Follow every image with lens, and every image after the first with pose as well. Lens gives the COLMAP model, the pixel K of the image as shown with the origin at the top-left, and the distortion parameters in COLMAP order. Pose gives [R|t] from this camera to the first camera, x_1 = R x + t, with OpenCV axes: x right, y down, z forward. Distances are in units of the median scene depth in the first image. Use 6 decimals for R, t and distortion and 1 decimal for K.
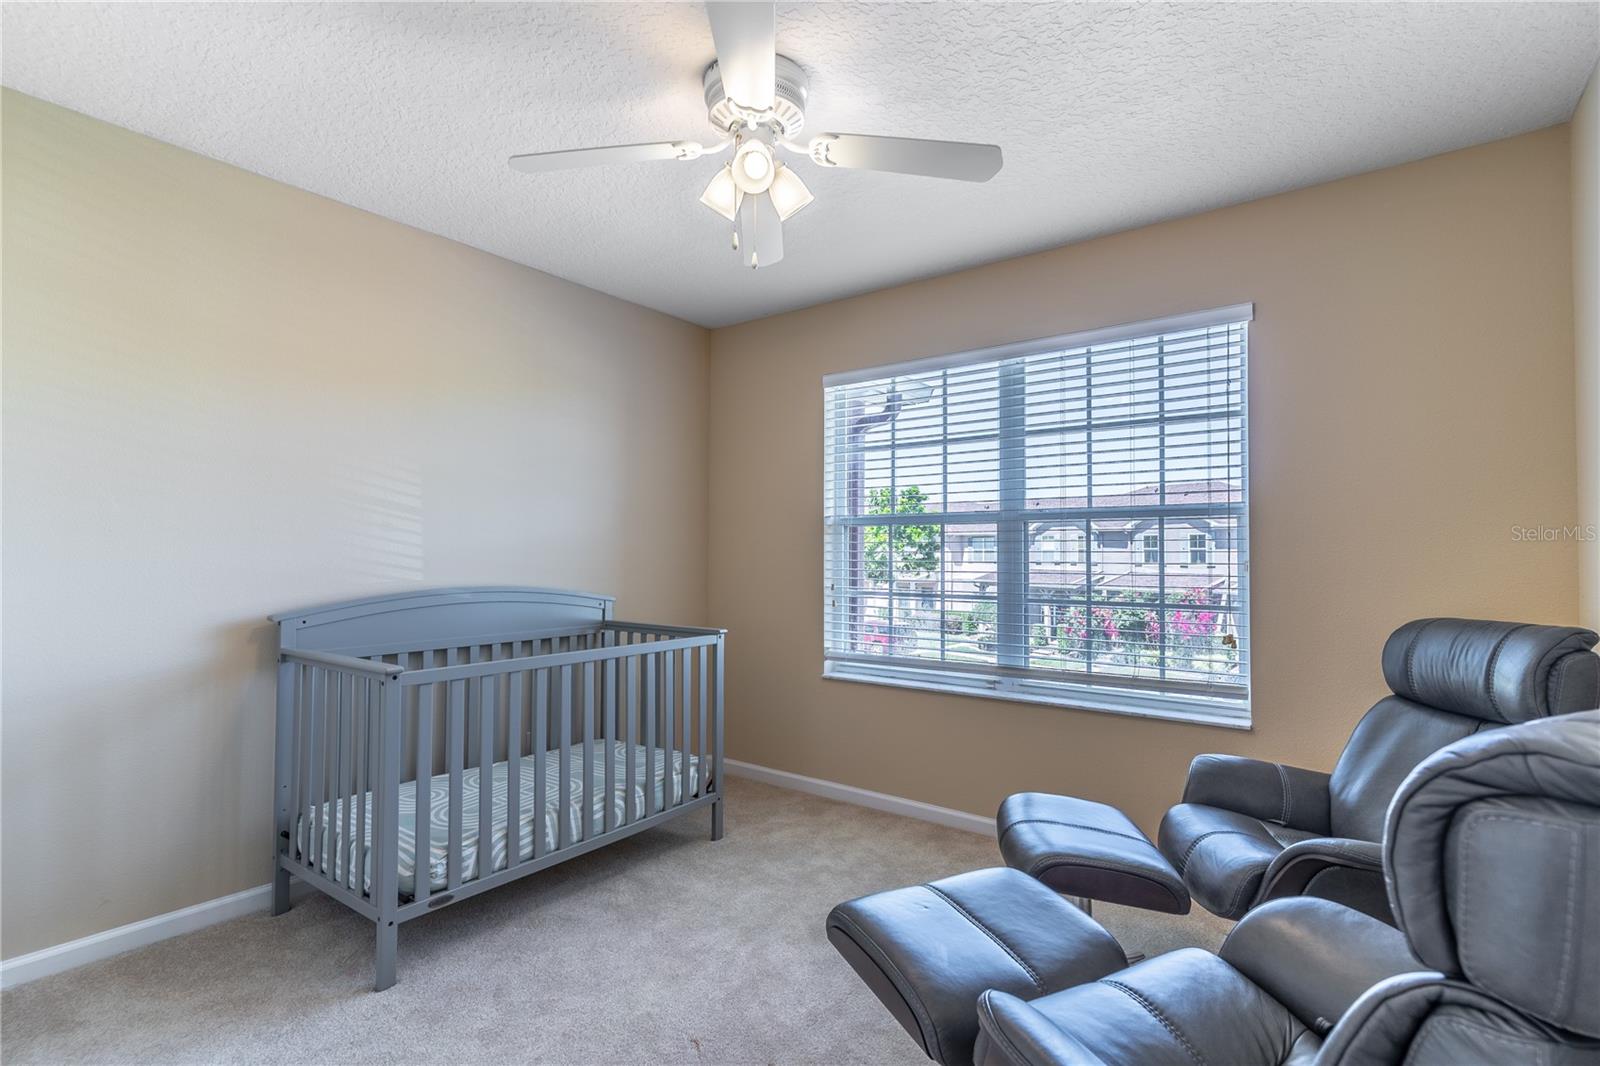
lens RADIAL K [[766.8, 0, 767.1], [0, 766.8, 542.7], [0, 0, 1]] dist [-0.000954, -0.000331]
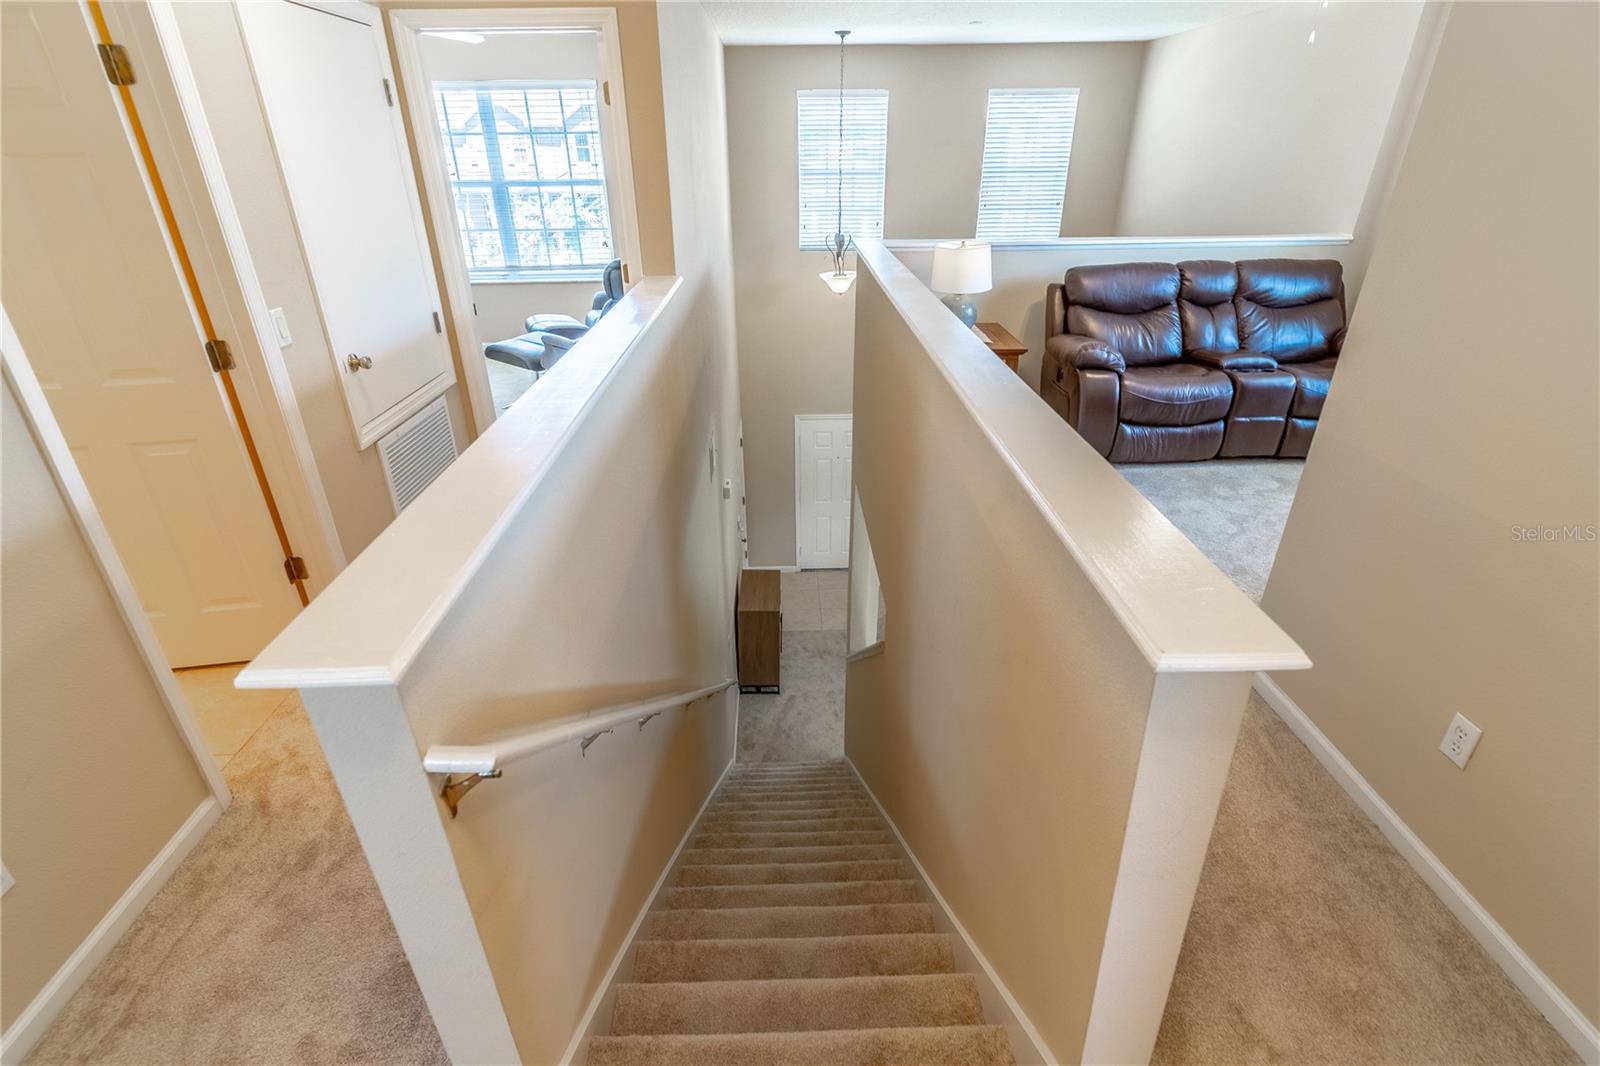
lens RADIAL K [[766.8, 0, 793.3], [0, 766.8, 540.9], [0, 0, 1]] dist [-0.000954, -0.000331]
pose [[0.774085, -0.308251, 0.552968, -0.618130], [0.007566, 0.877896, 0.478791, -0.224813], [-0.633036, -0.366441, 0.681899, -1.528470]]
